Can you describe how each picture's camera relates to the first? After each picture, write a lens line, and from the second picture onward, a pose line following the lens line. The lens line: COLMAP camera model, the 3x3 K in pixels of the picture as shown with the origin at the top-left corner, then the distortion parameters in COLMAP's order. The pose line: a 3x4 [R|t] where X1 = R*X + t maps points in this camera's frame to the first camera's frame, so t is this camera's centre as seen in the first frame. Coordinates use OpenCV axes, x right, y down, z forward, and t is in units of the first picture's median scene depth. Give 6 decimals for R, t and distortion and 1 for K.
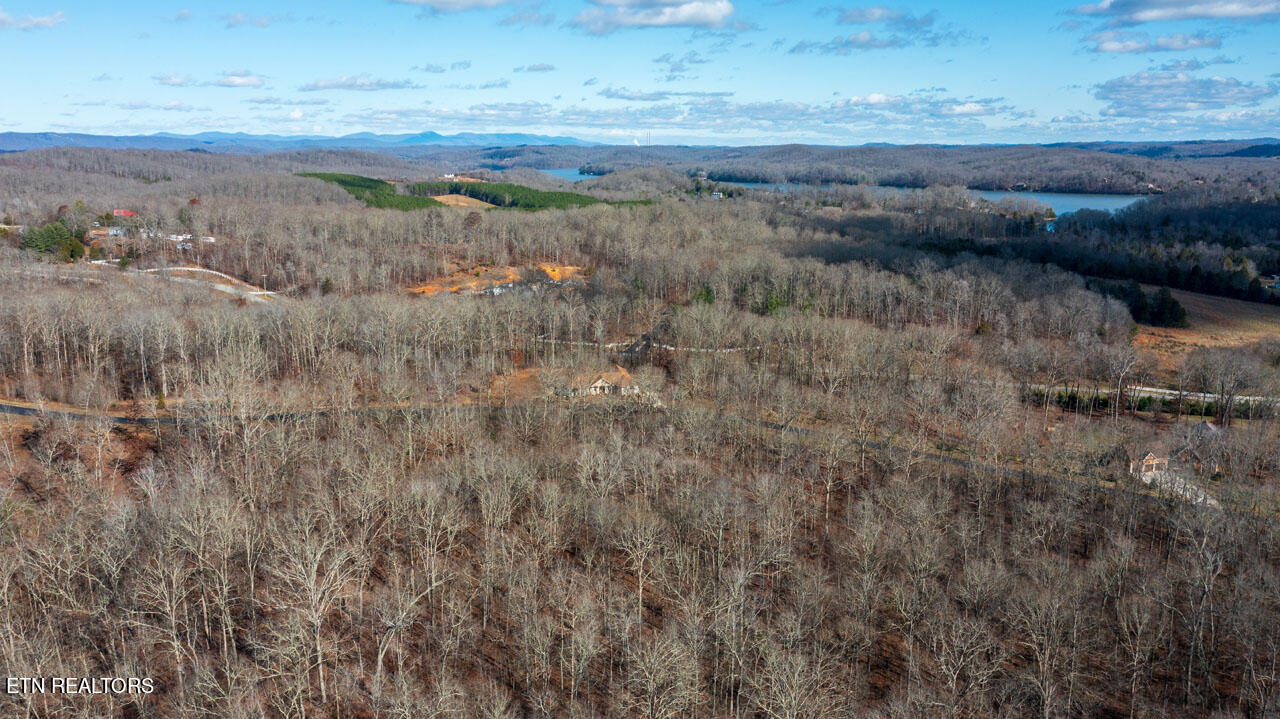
lens RADIAL K [[1050.5, 0, 640.1], [0, 1050.5, 359.1], [0, 0, 1]] dist [0.022380, 0.012203]
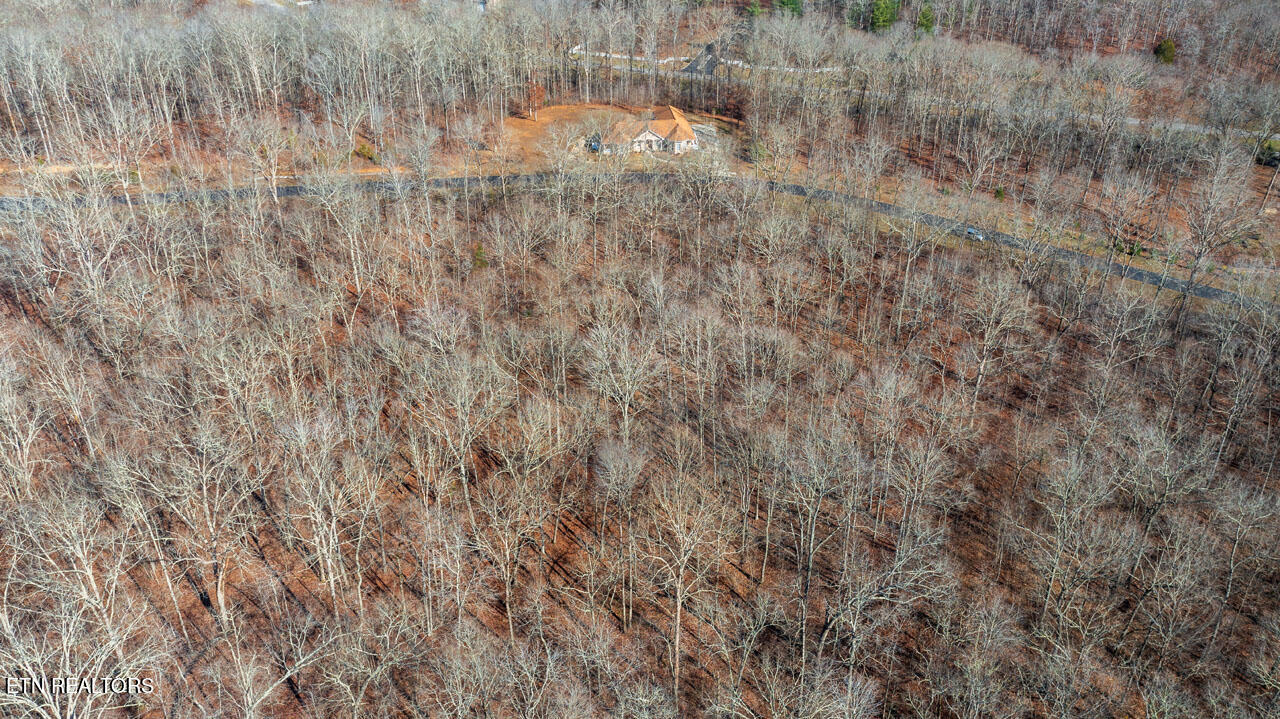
lens RADIAL K [[1050.5, 0, 640.1], [0, 1050.5, 359.7], [0, 0, 1]] dist [0.022380, 0.012203]
pose [[0.998049, 0.016109, -0.060327, 0.005262], [0.002978, 0.952770, 0.303679, -0.052531], [0.062370, -0.303266, 0.950863, 0.244012]]
